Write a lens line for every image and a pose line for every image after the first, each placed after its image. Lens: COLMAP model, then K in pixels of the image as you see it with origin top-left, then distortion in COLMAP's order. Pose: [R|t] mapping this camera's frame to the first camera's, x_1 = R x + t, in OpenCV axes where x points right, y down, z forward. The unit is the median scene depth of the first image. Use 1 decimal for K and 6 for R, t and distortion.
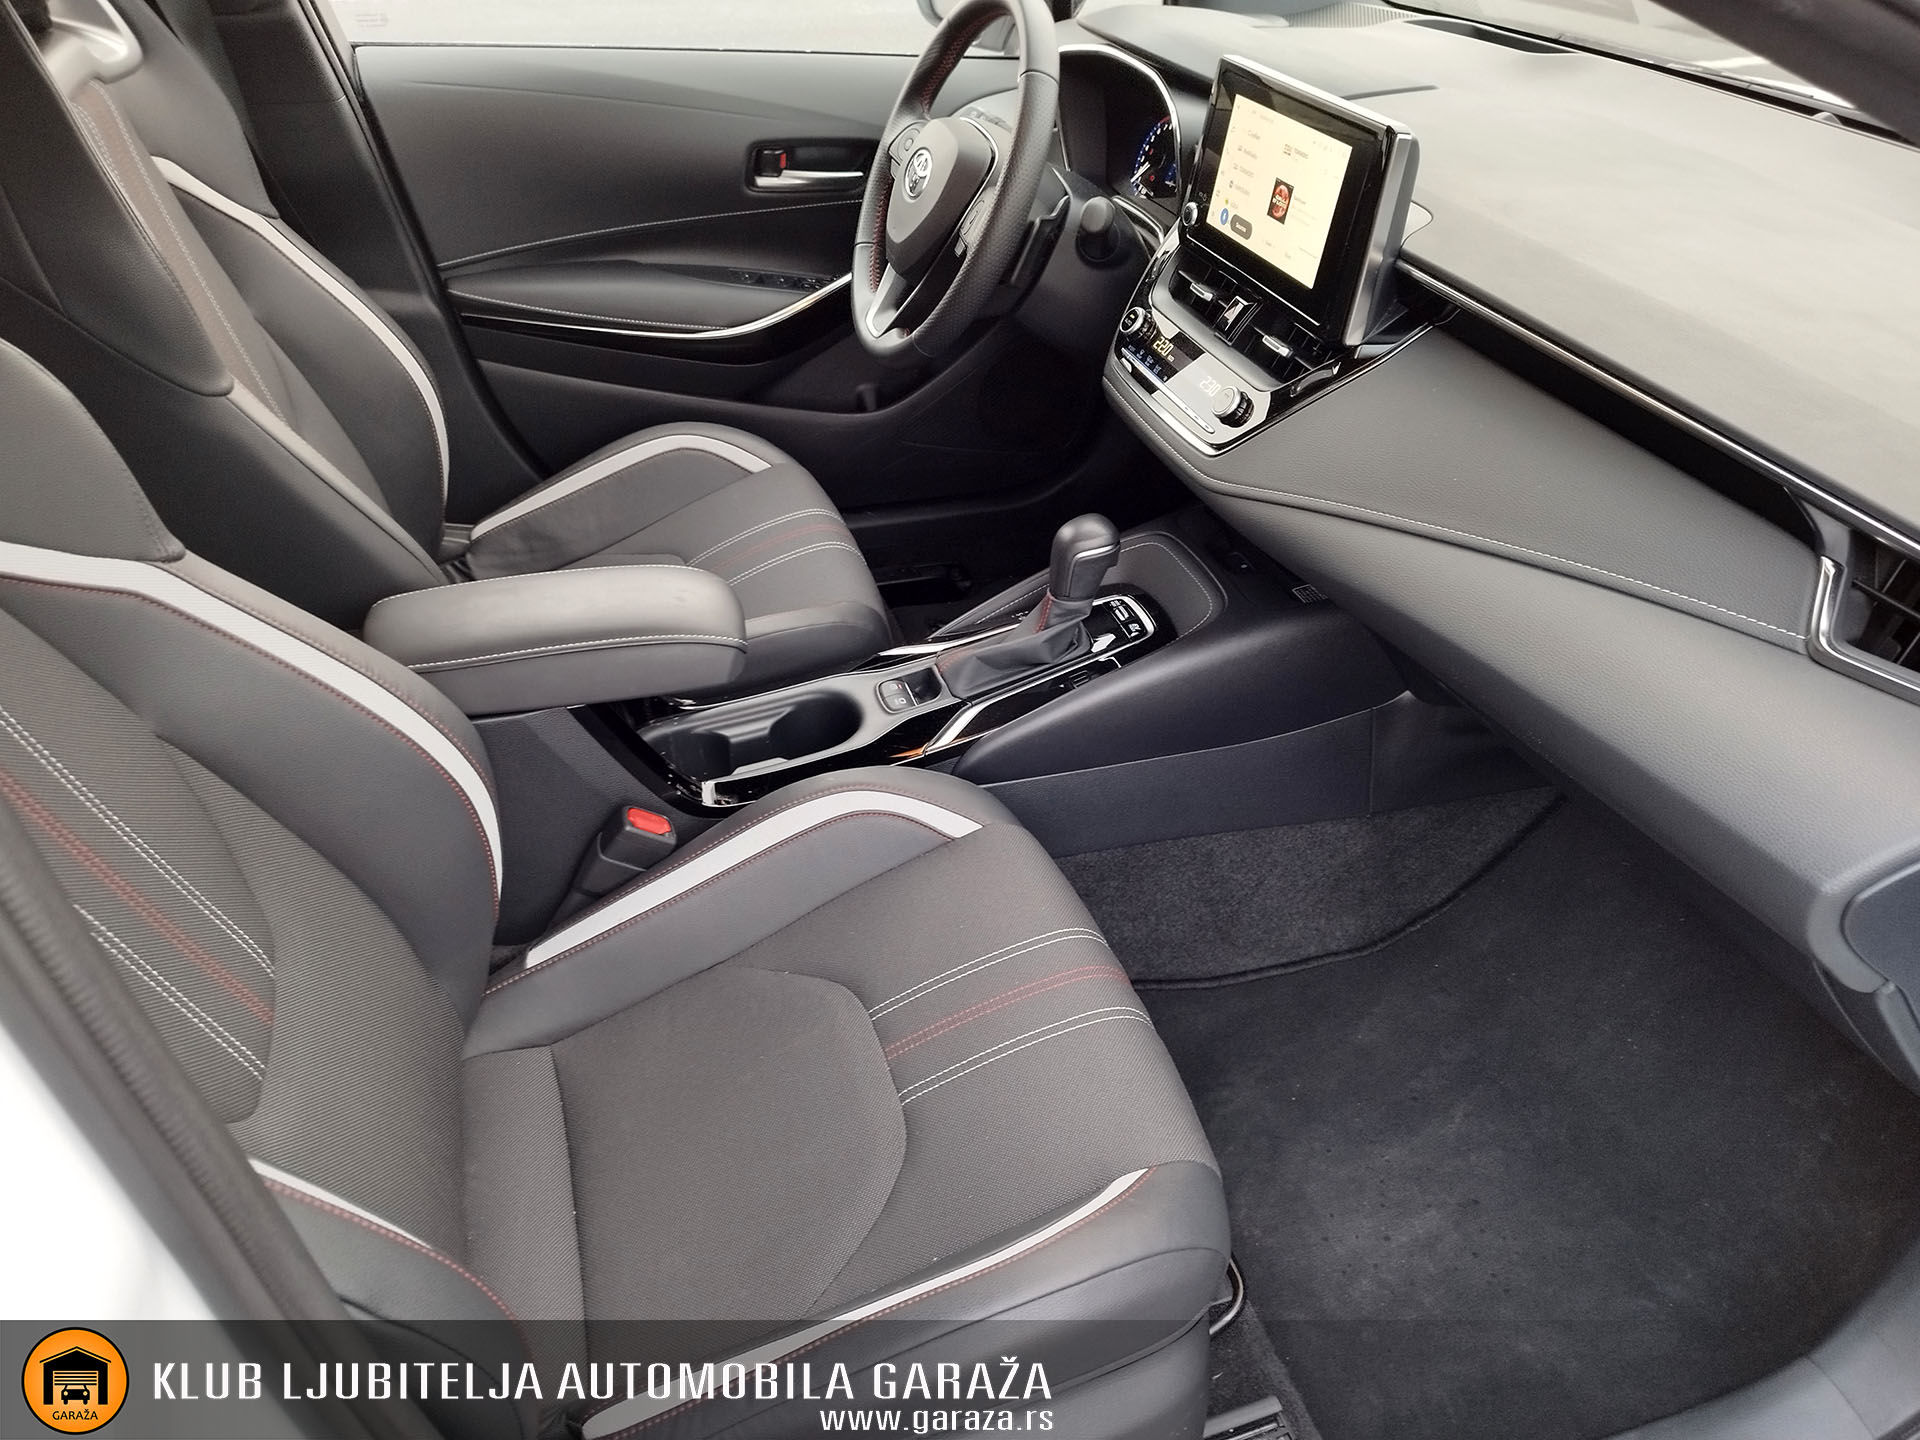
lens RADIAL K [[1375.6, 0, 964.9], [0, 1375.6, 717.3], [0, 0, 1]] dist [0.007331, -0.011665]
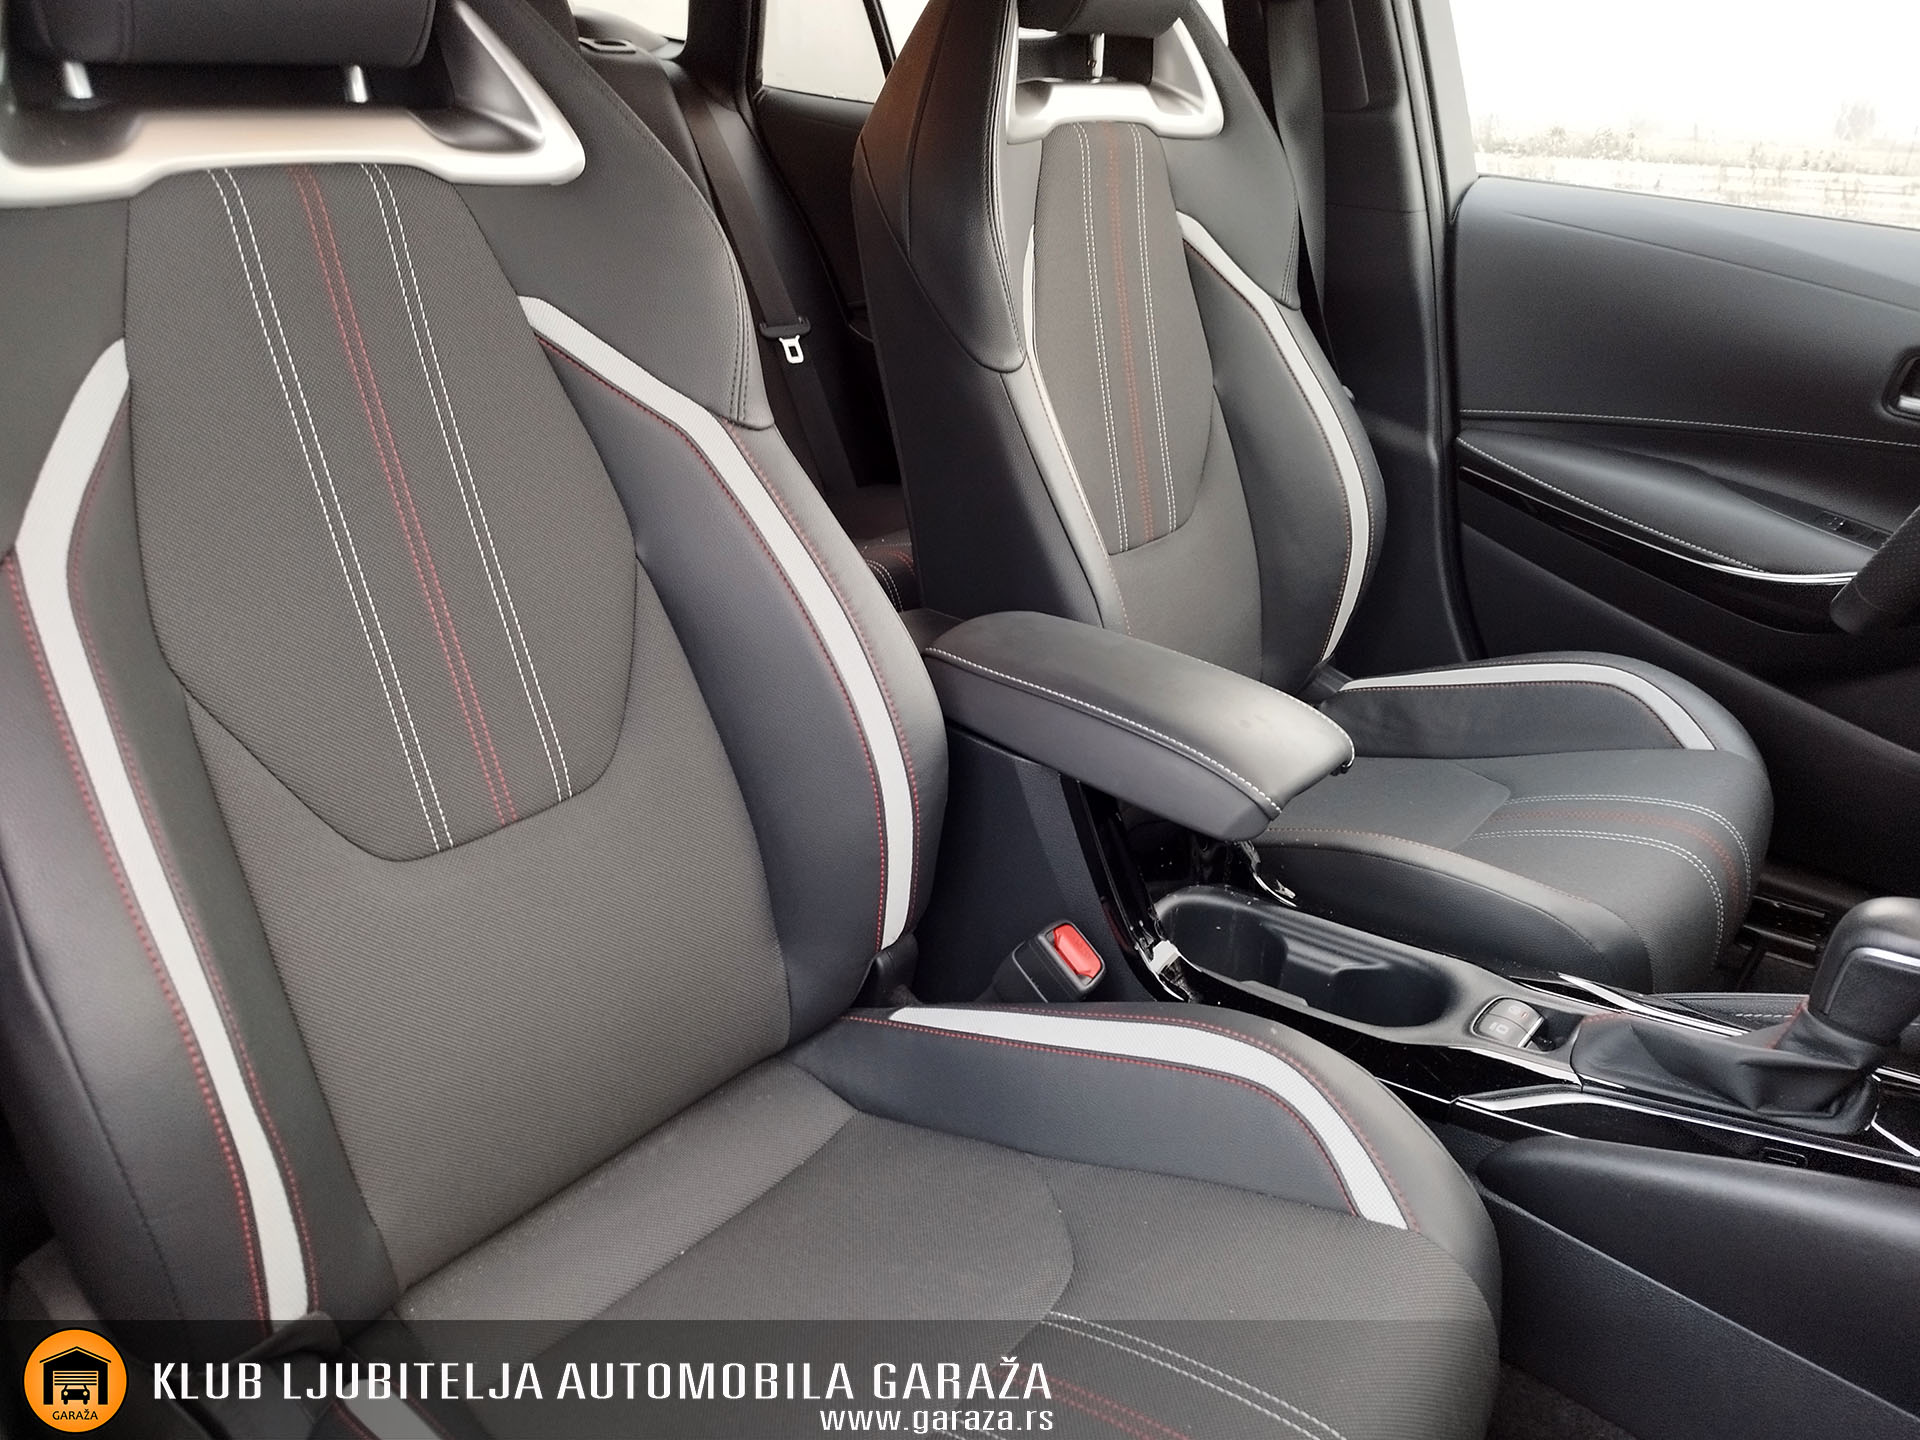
lens RADIAL K [[1375.6, 0, 958.8], [0, 1375.6, 722.4], [0, 0, 1]] dist [0.007331, -0.011665]
pose [[0.530398, 0.356954, -0.768936, 0.264825], [-0.509557, 0.859134, 0.047342, -0.036222], [0.677518, 0.366706, 0.637571, 0.352081]]
